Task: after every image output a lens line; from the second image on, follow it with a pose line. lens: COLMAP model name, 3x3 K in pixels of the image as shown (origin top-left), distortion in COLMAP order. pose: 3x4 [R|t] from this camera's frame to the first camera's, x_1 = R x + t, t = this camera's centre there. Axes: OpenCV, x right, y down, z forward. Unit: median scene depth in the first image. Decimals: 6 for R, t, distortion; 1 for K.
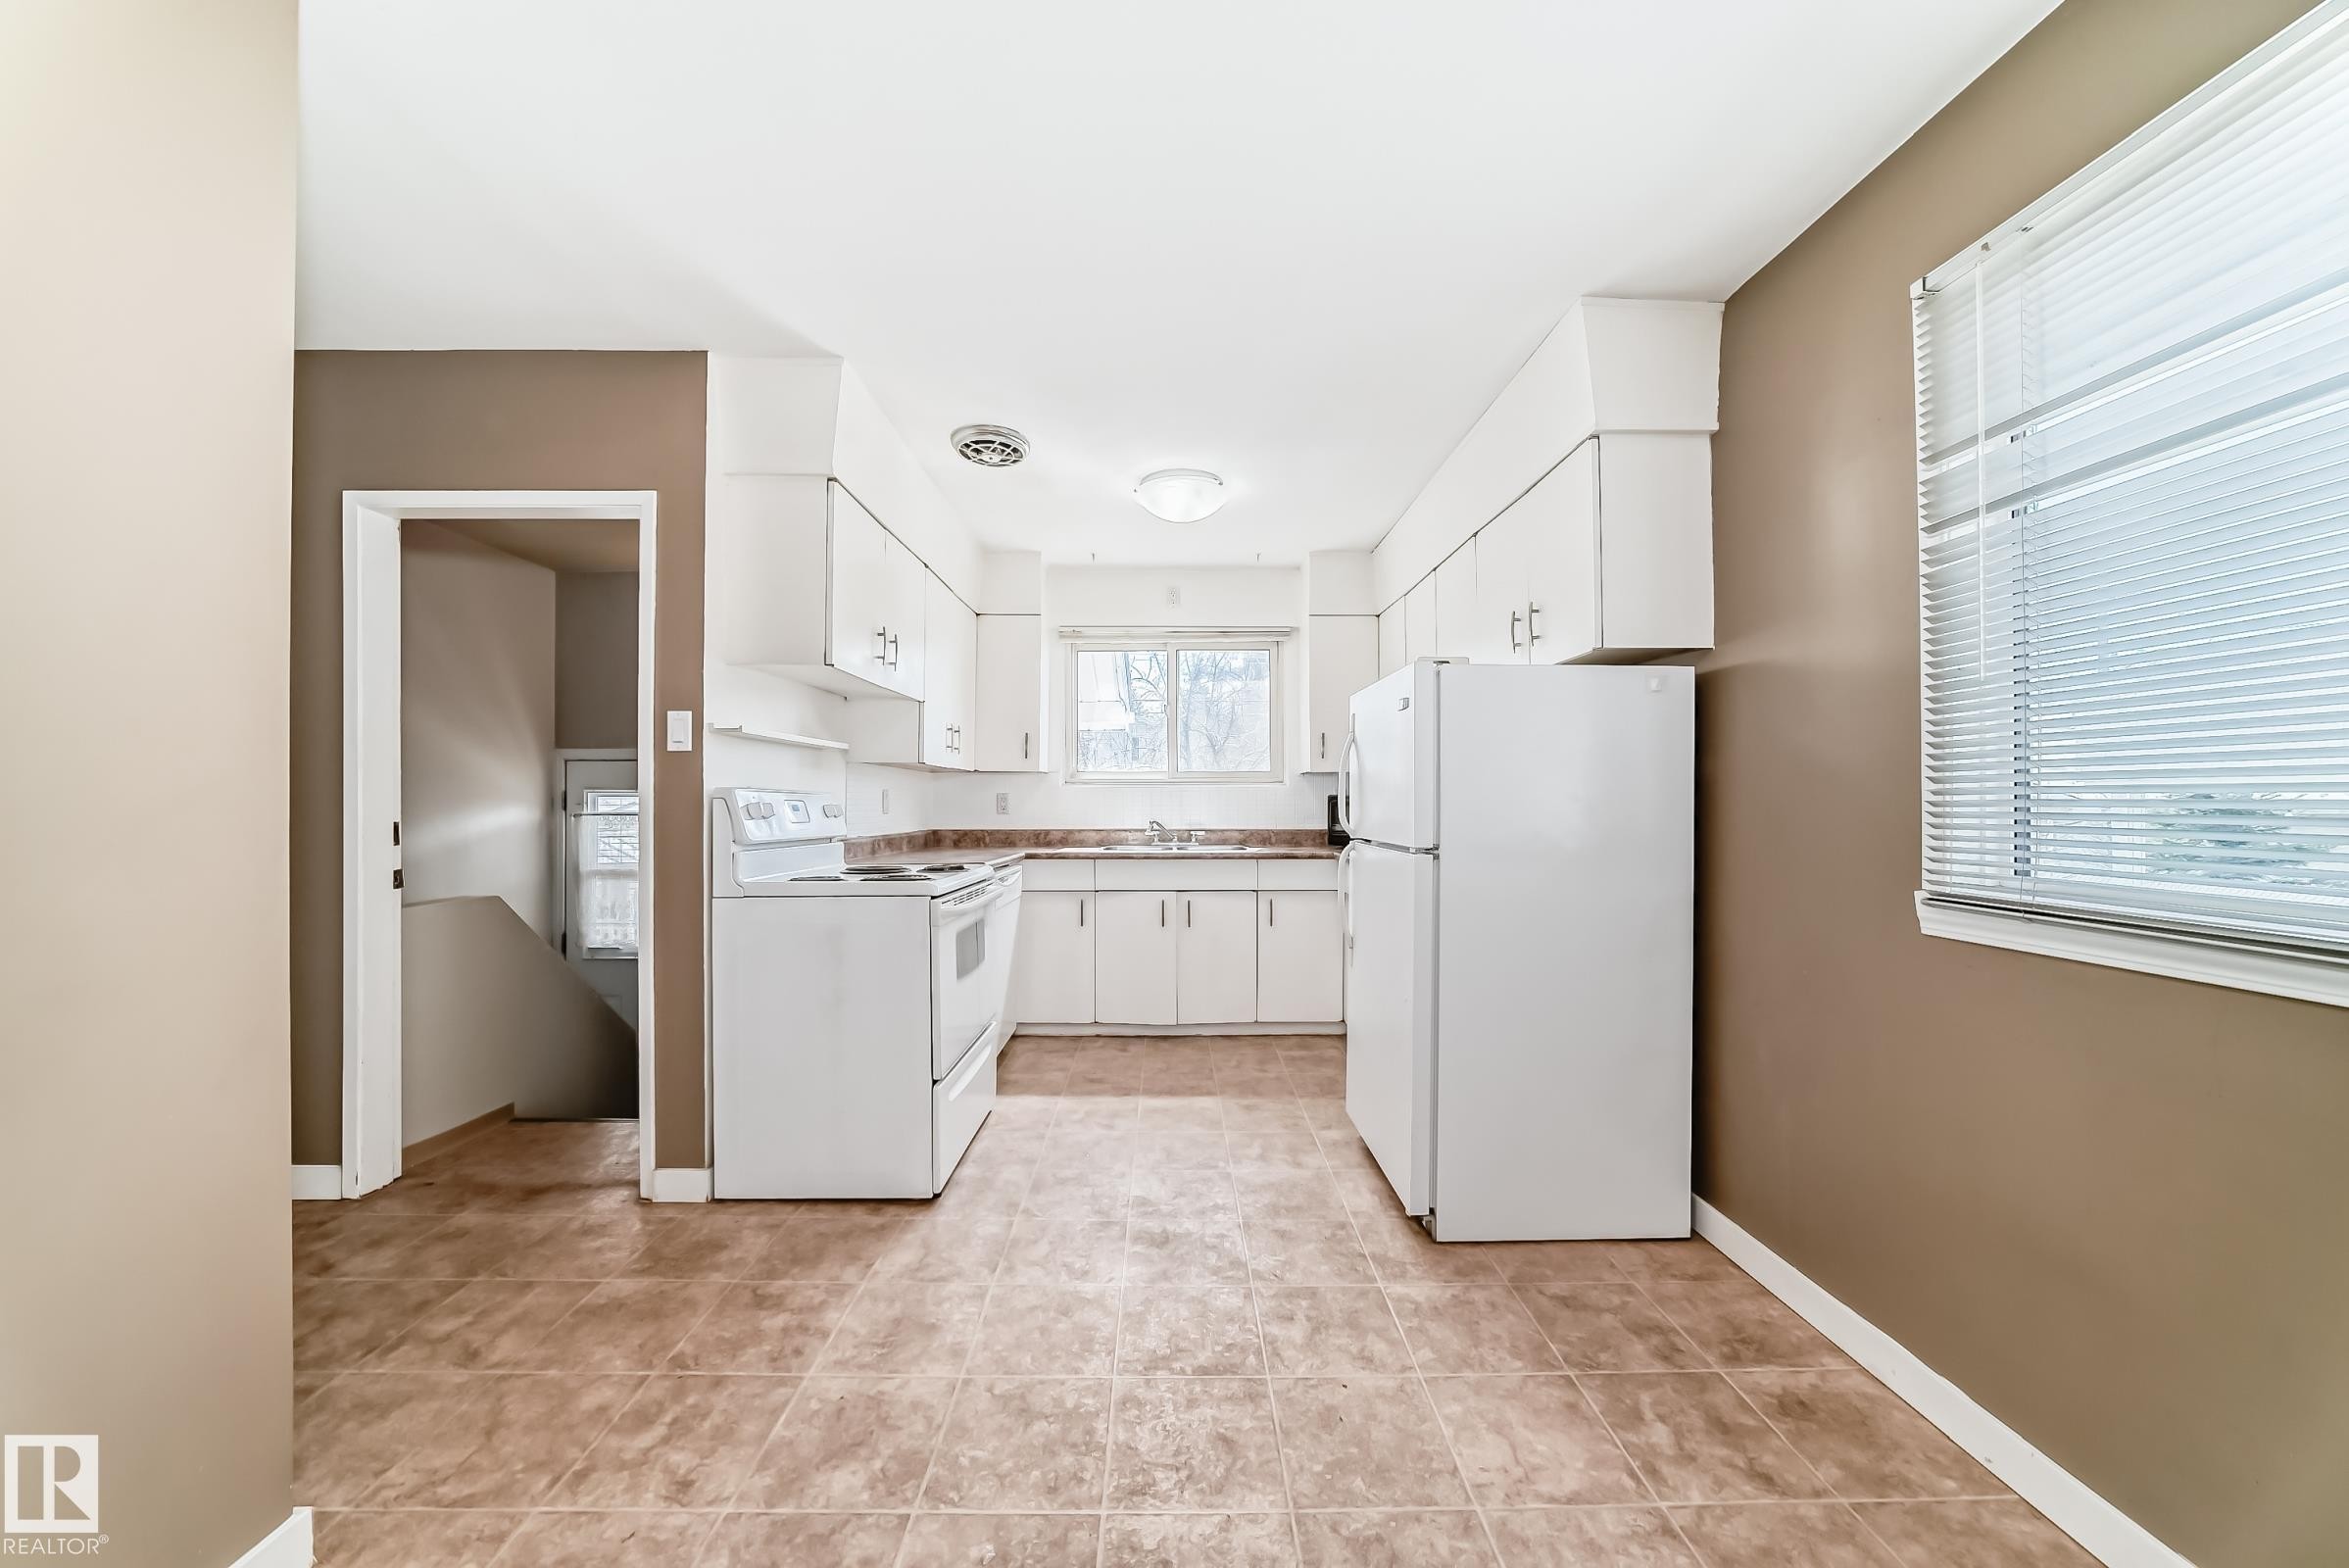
lens RADIAL K [[819.4, 0, 1195.4], [0, 819.4, 792.2], [0, 0, 1]] dist [-0.025893, 0.004965]
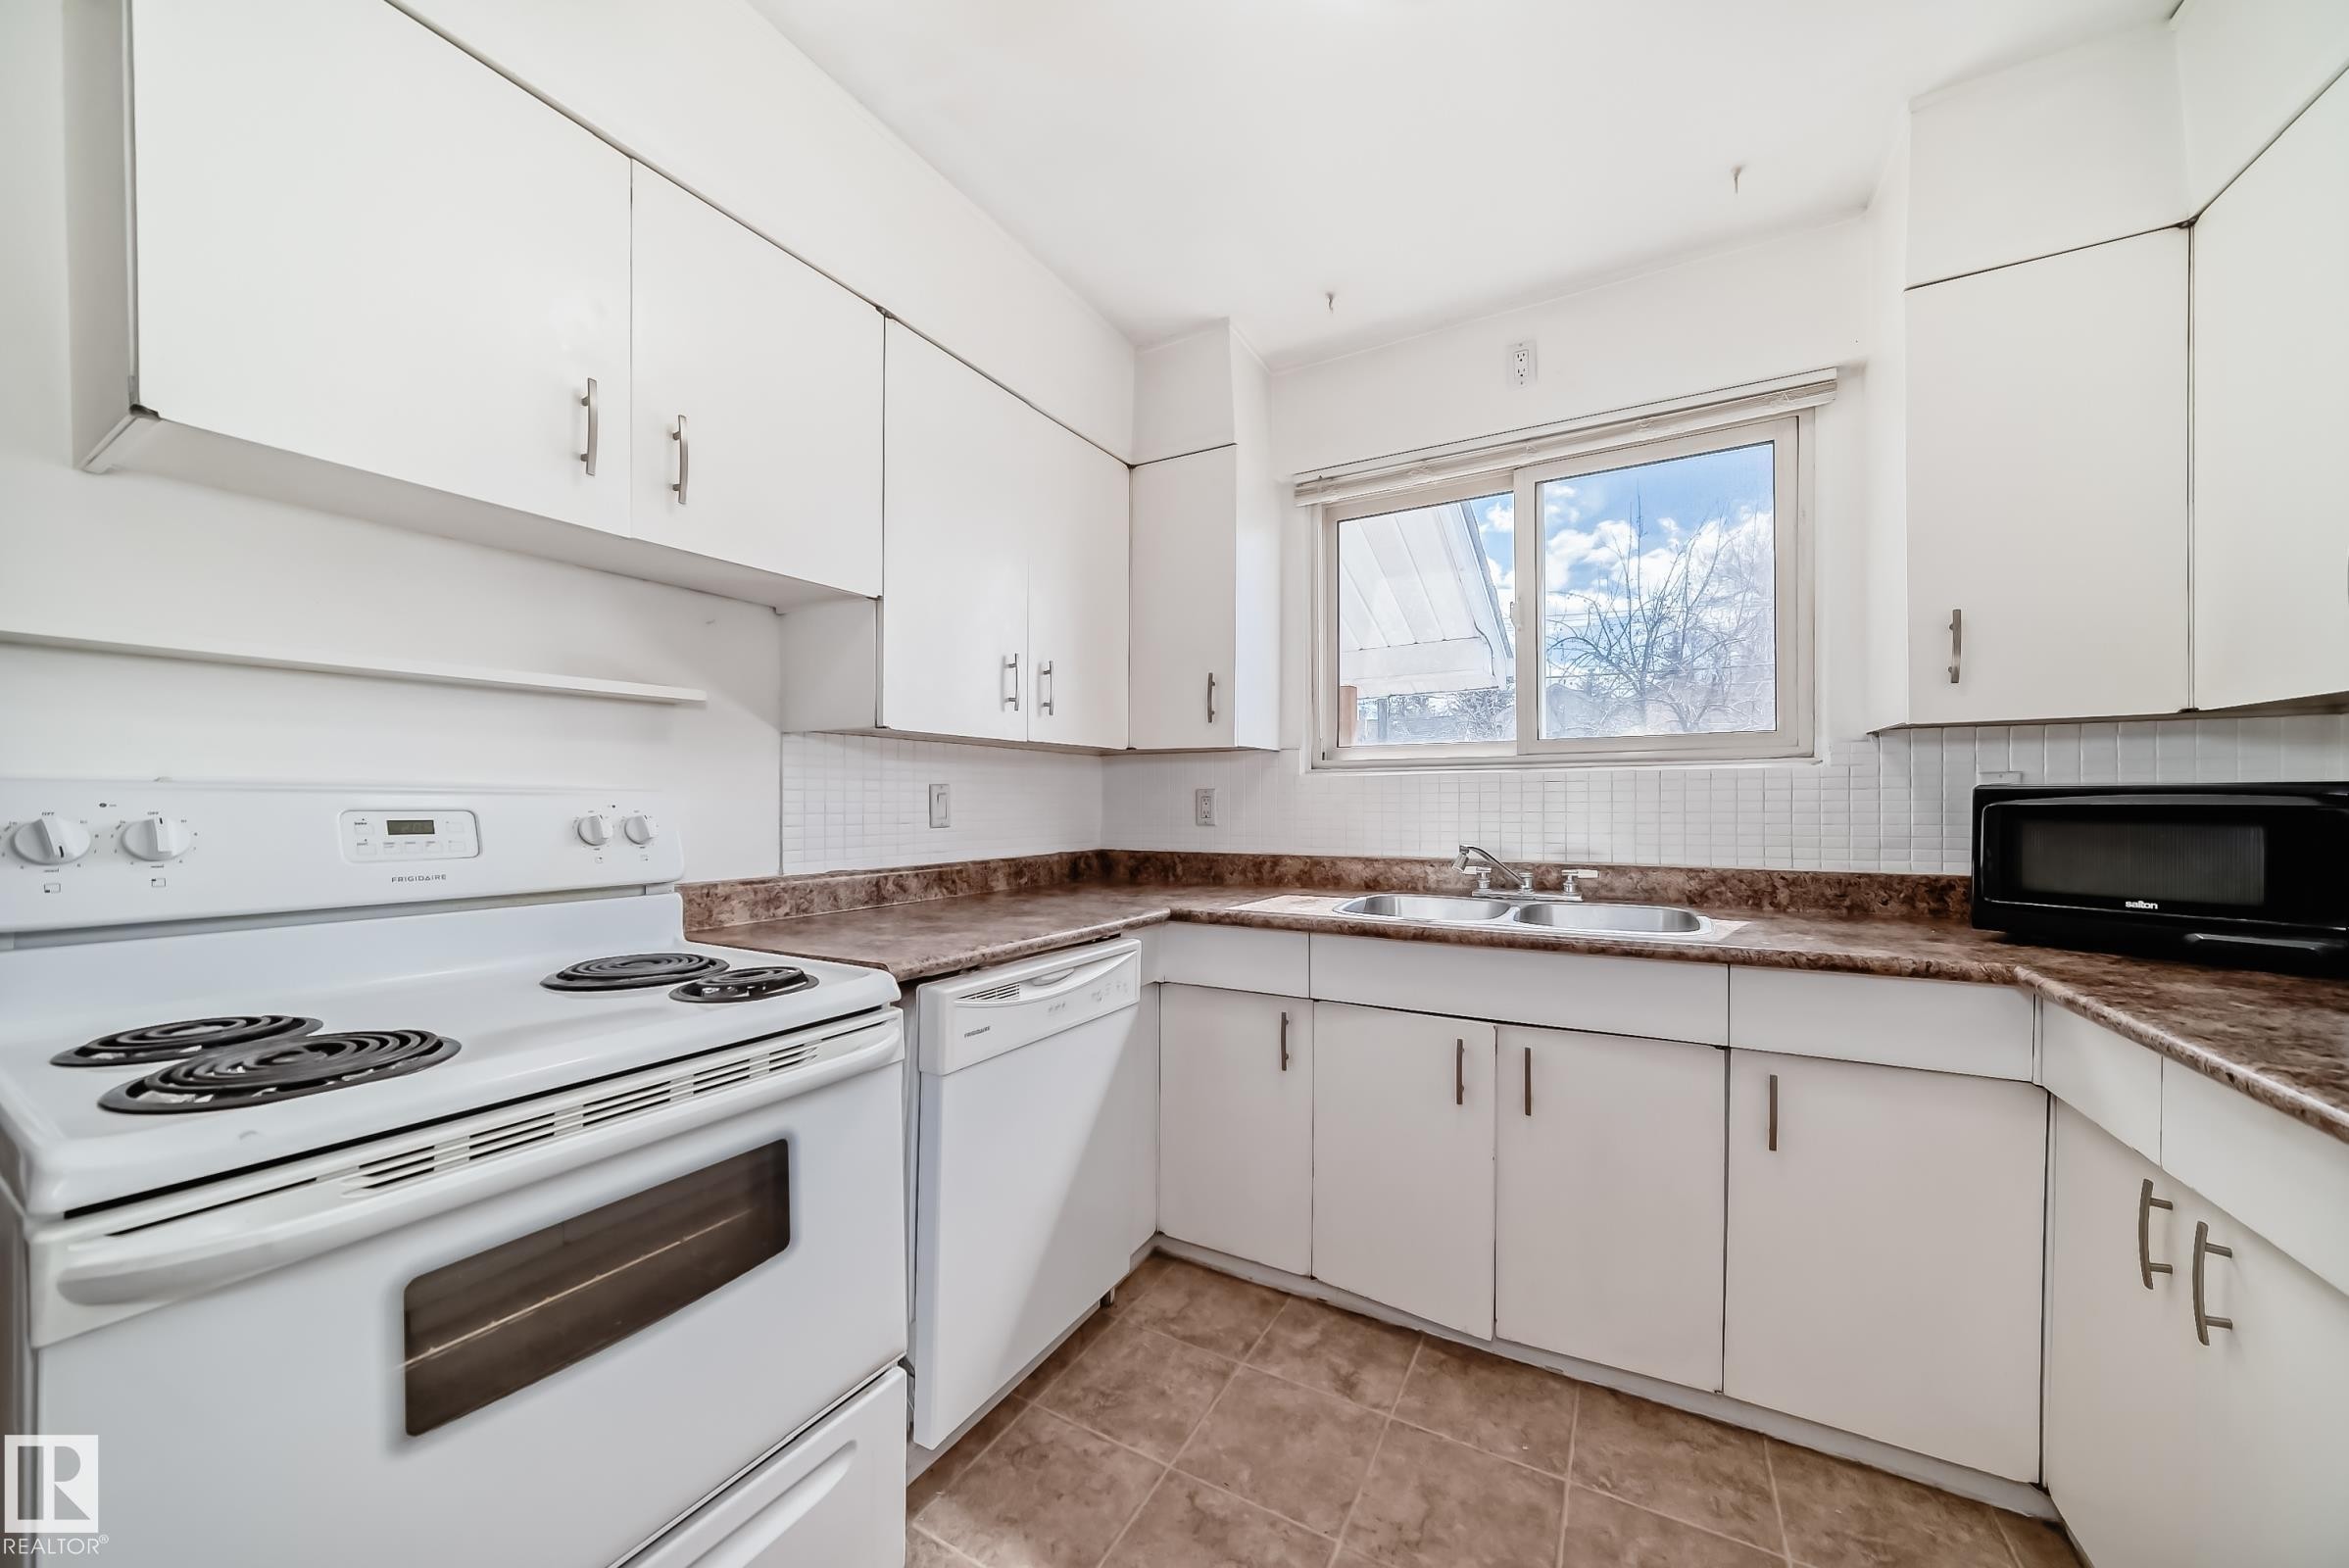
lens RADIAL K [[836.2, 0, 1172.2], [0, 836.2, 810.2], [0, 0, 1]] dist [-0.025208, 0.005267]
pose [[0.854361, 0.003752, -0.519666, 0.075923], [0.009832, 0.999678, 0.023383, 0.003368], [0.519587, -0.025086, 0.854049, 0.773681]]
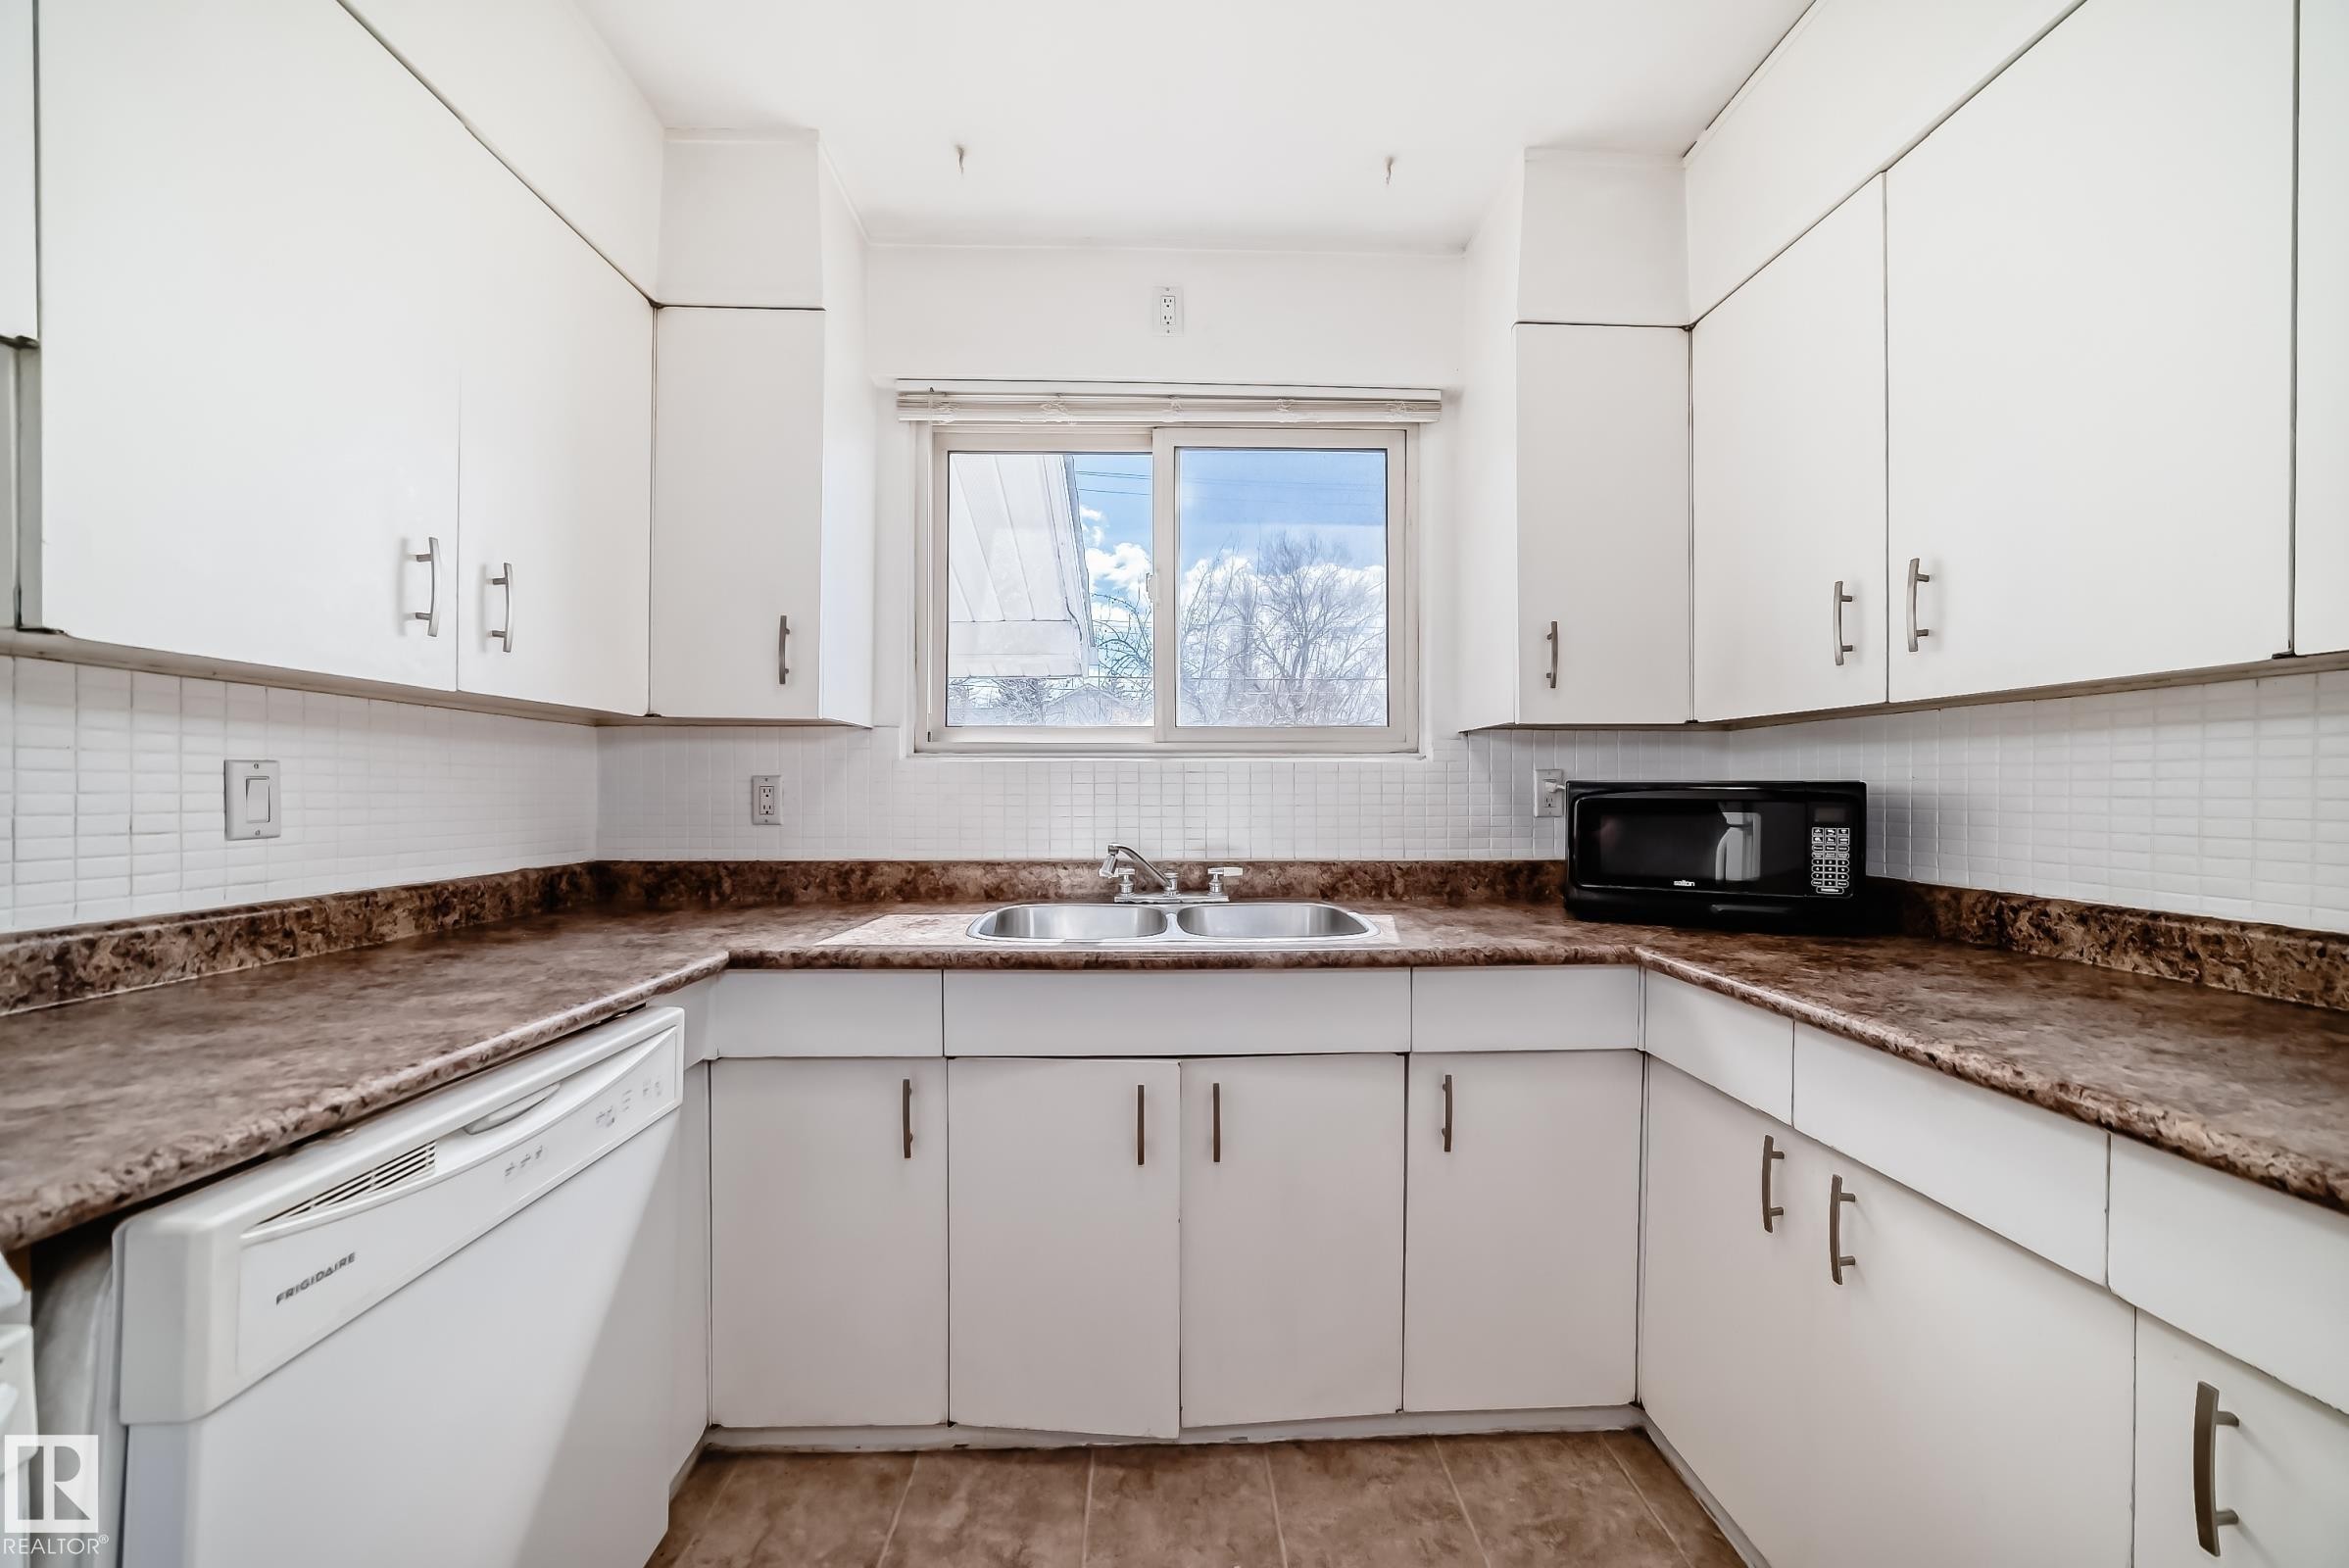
lens RADIAL K [[836.2, 0, 1184.0], [0, 836.2, 797.1], [0, 0, 1]] dist [-0.025208, 0.005267]
pose [[0.999984, 0.002017, 0.005251, -0.032501], [-0.002137, 0.999733, 0.023006, 0.003135], [-0.005203, -0.023016, 0.999722, 0.897978]]
